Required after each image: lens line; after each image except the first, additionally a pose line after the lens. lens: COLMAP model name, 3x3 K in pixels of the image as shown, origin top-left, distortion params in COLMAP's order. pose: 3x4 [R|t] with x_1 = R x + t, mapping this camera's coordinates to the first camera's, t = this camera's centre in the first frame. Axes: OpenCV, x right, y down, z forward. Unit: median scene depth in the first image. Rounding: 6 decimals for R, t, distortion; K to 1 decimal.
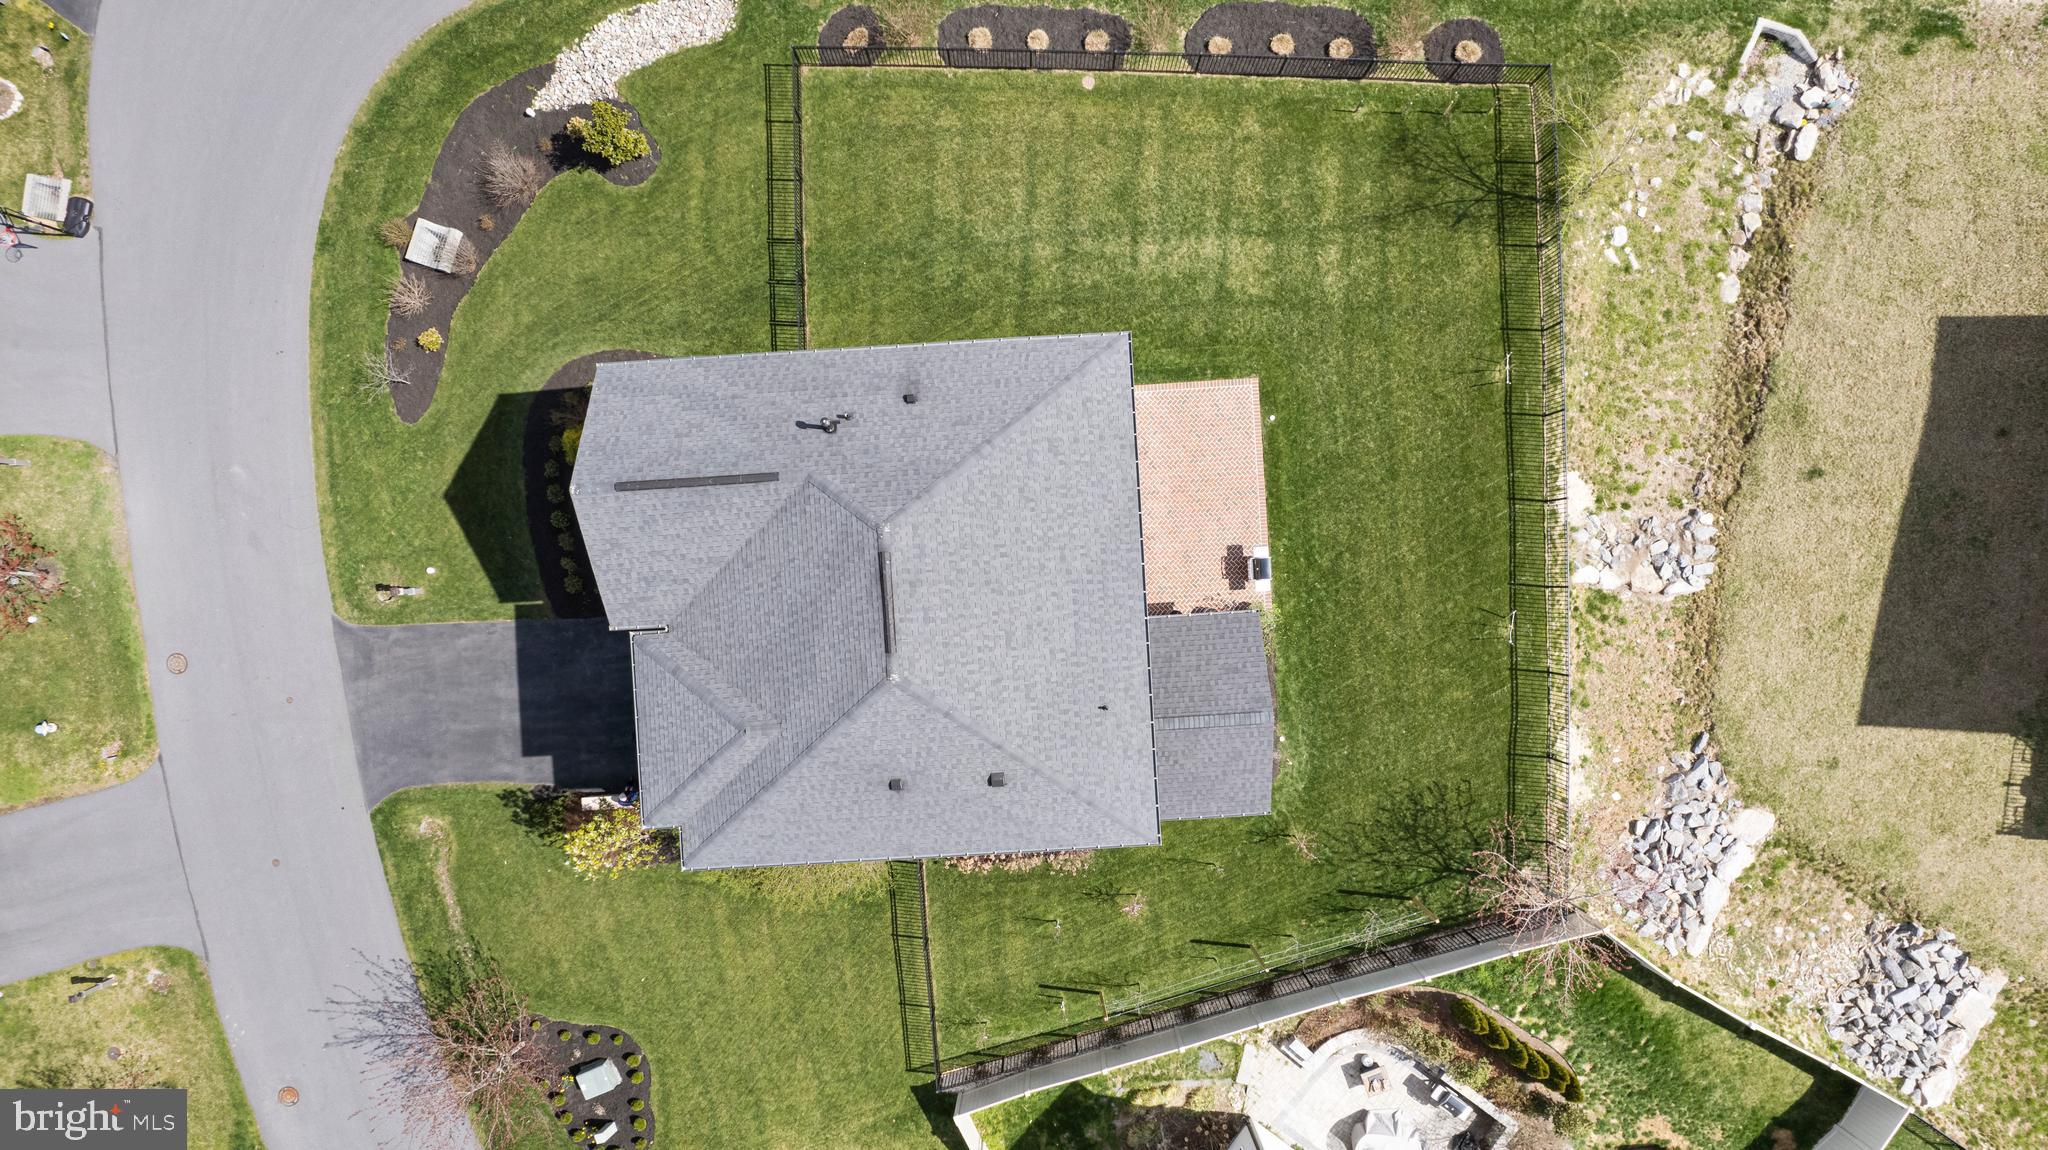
lens RADIAL K [[1308.3, 0, 1029.7], [0, 1308.3, 583.6], [0, 0, 1]] dist [-0.084334, 0.076903]
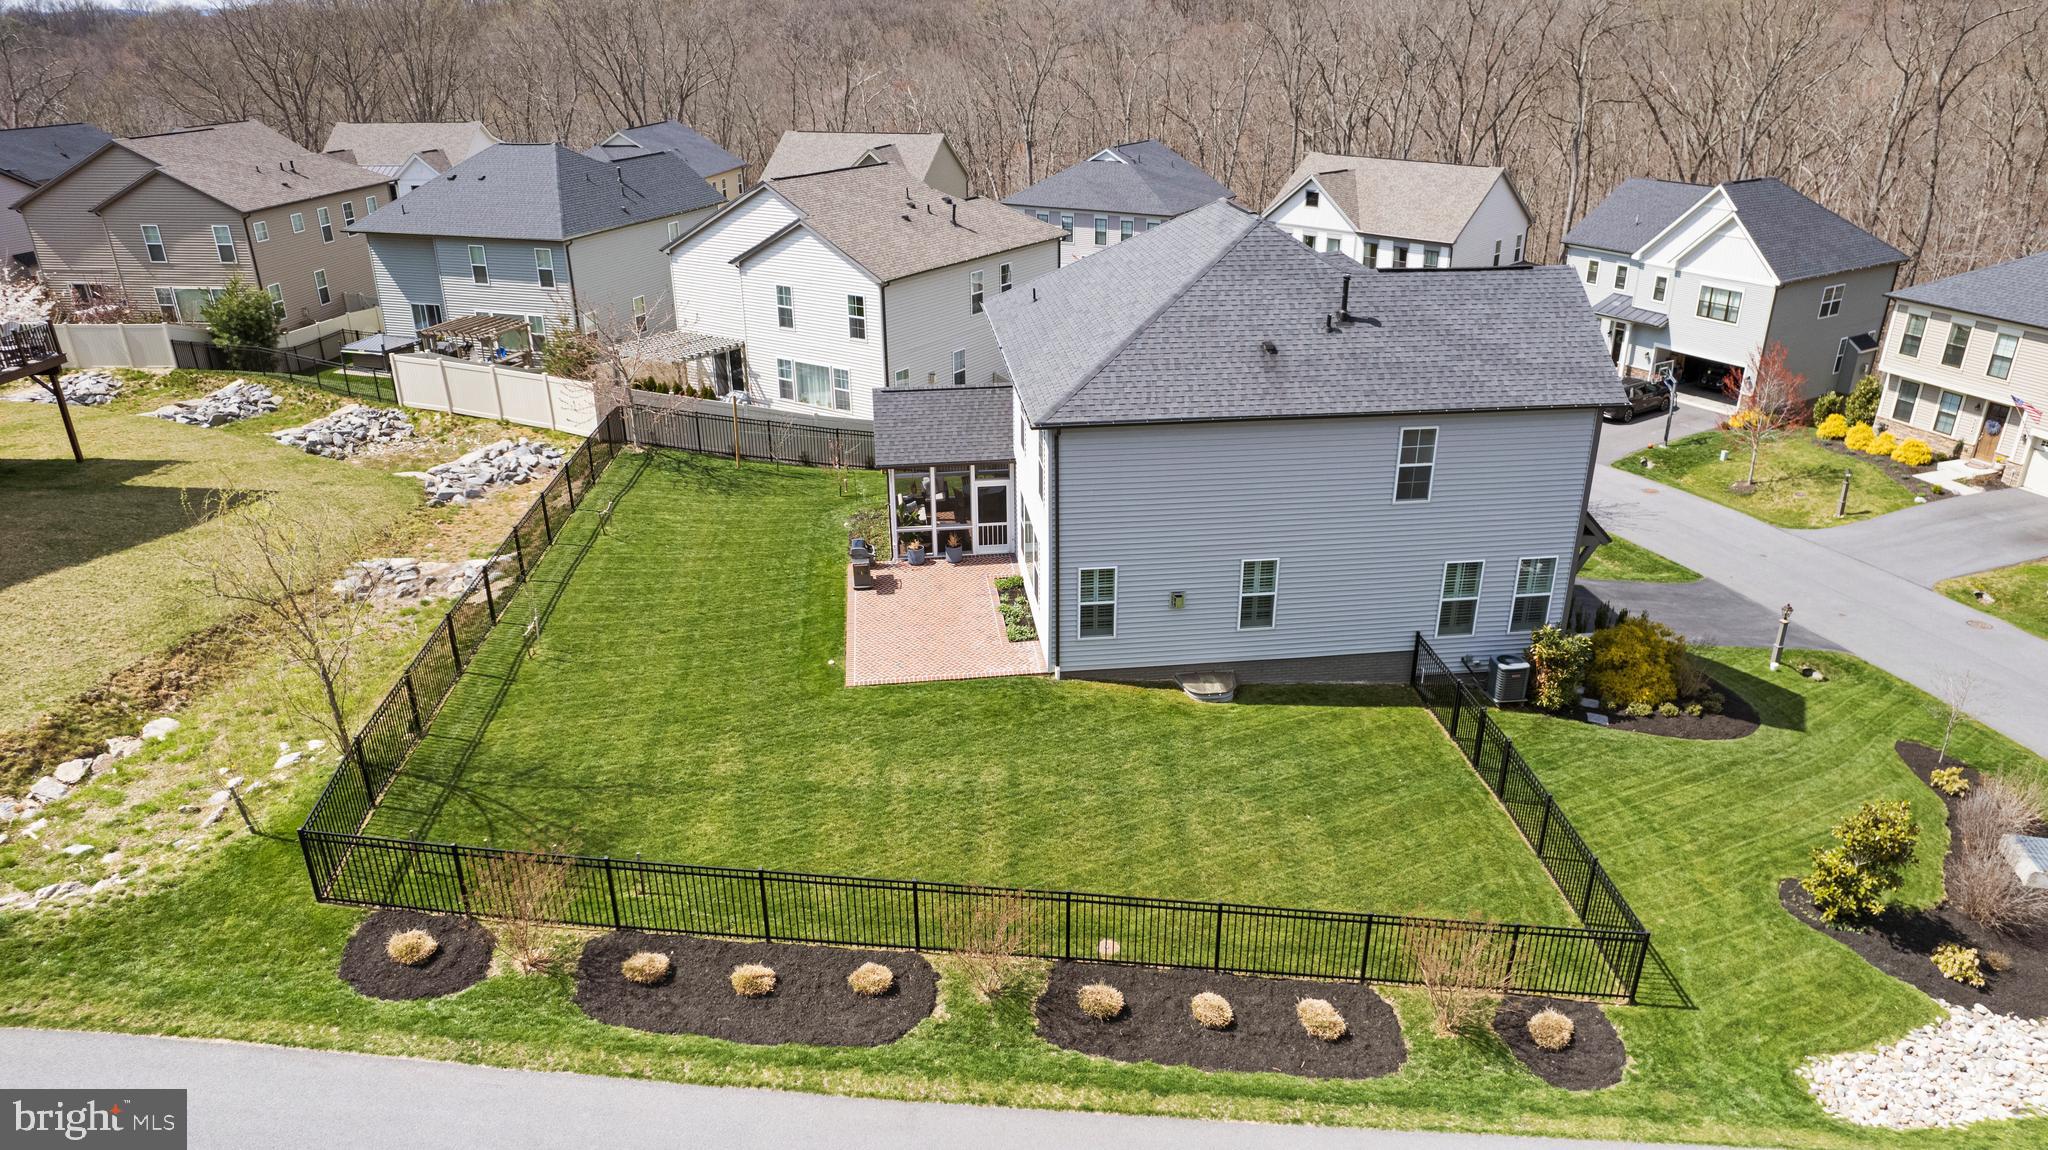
lens RADIAL K [[1308.3, 0, 1029.7], [0, 1308.3, 583.6], [0, 0, 1]] dist [-0.084334, 0.076903]
pose [[-0.998269, 0.033120, -0.048602, 0.104763], [-0.057841, -0.403166, 0.913297, -0.859417], [0.010654, 0.914527, 0.404383, 0.649389]]
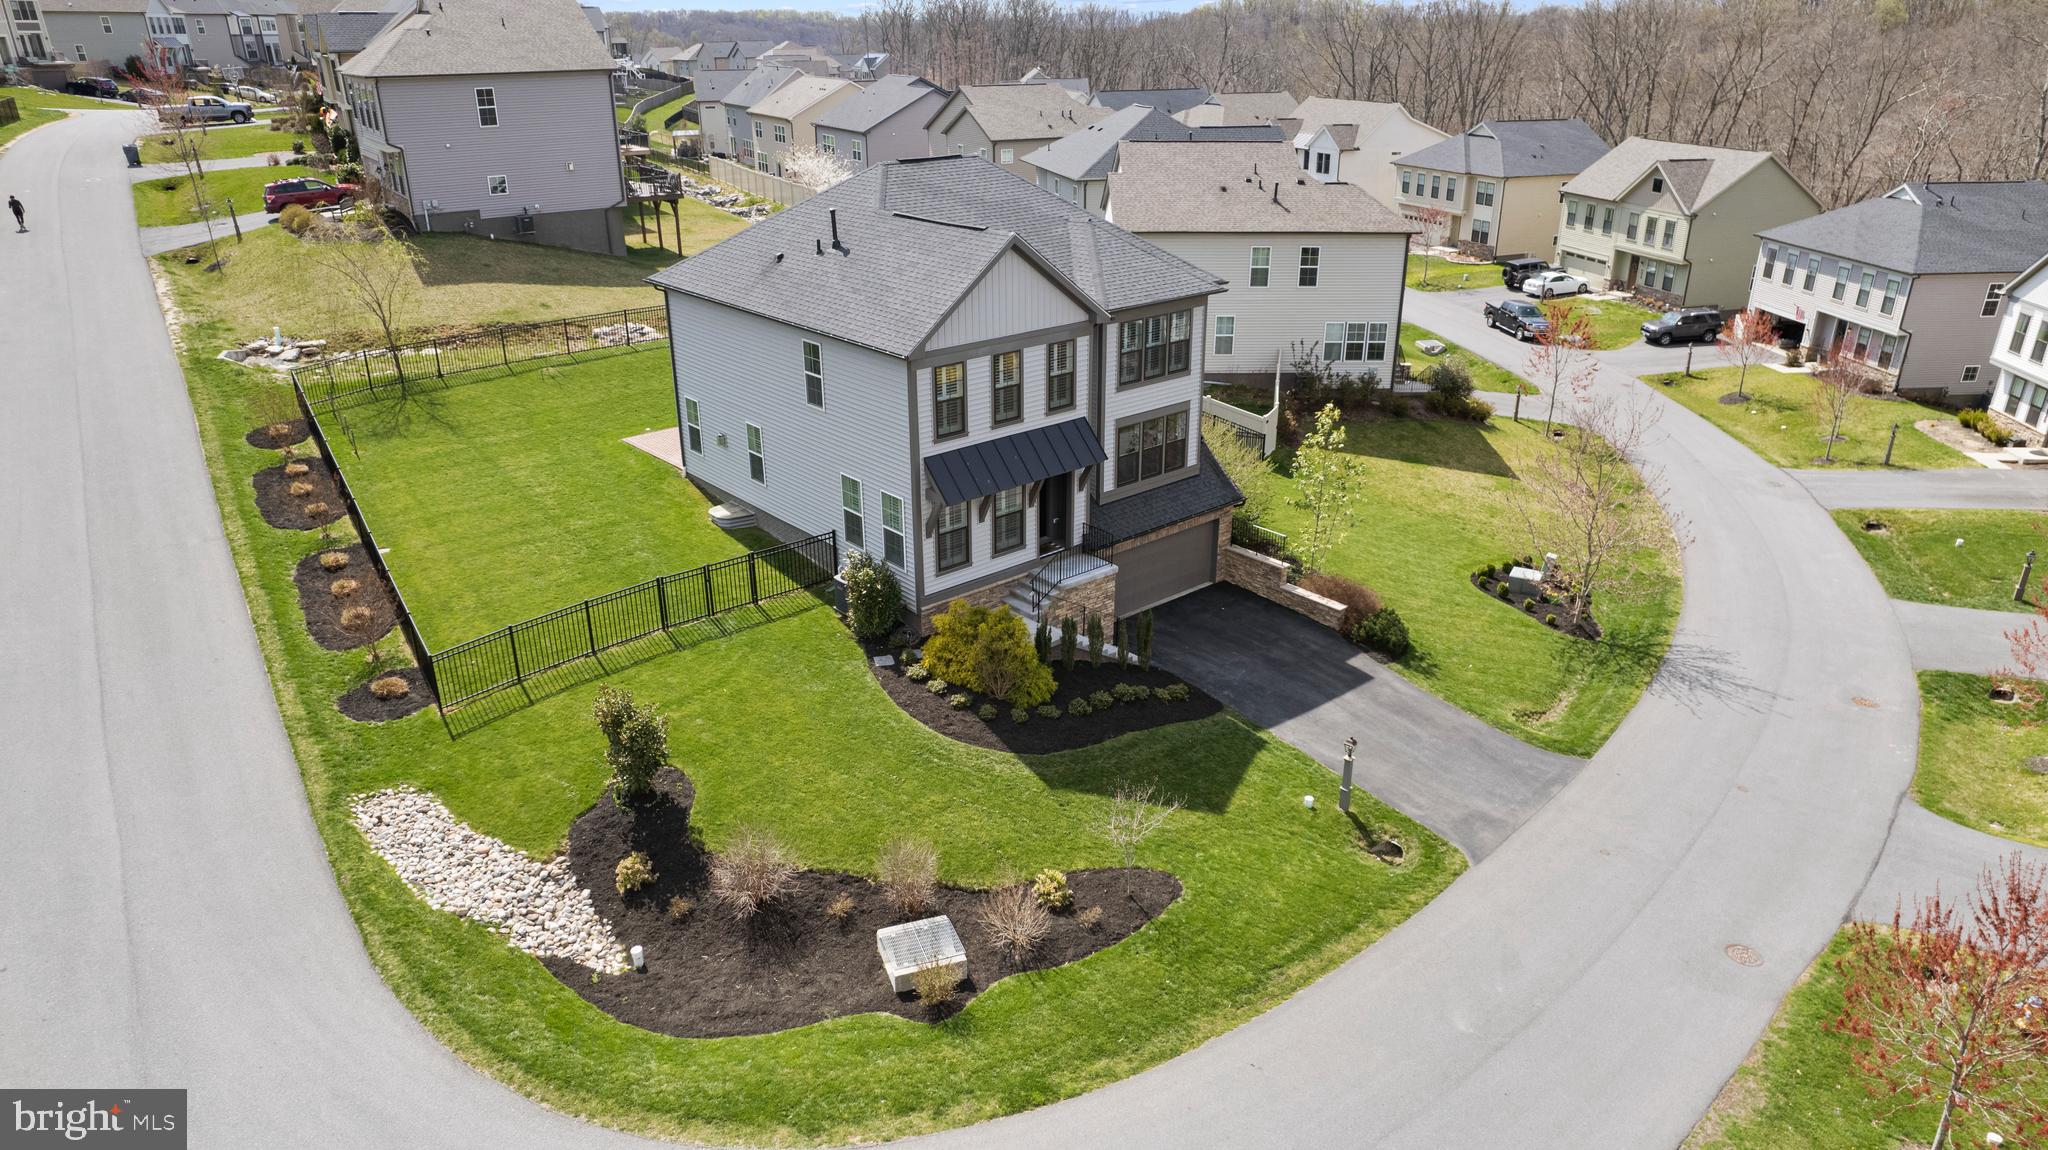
lens RADIAL K [[1308.3, 0, 1029.7], [0, 1308.3, 583.6], [0, 0, 1]] dist [-0.084334, 0.076903]
pose [[-0.612005, -0.310253, 0.727456, -0.953315], [0.790839, -0.245670, 0.560553, -0.562351], [0.004801, 0.918362, 0.395712, 0.676271]]
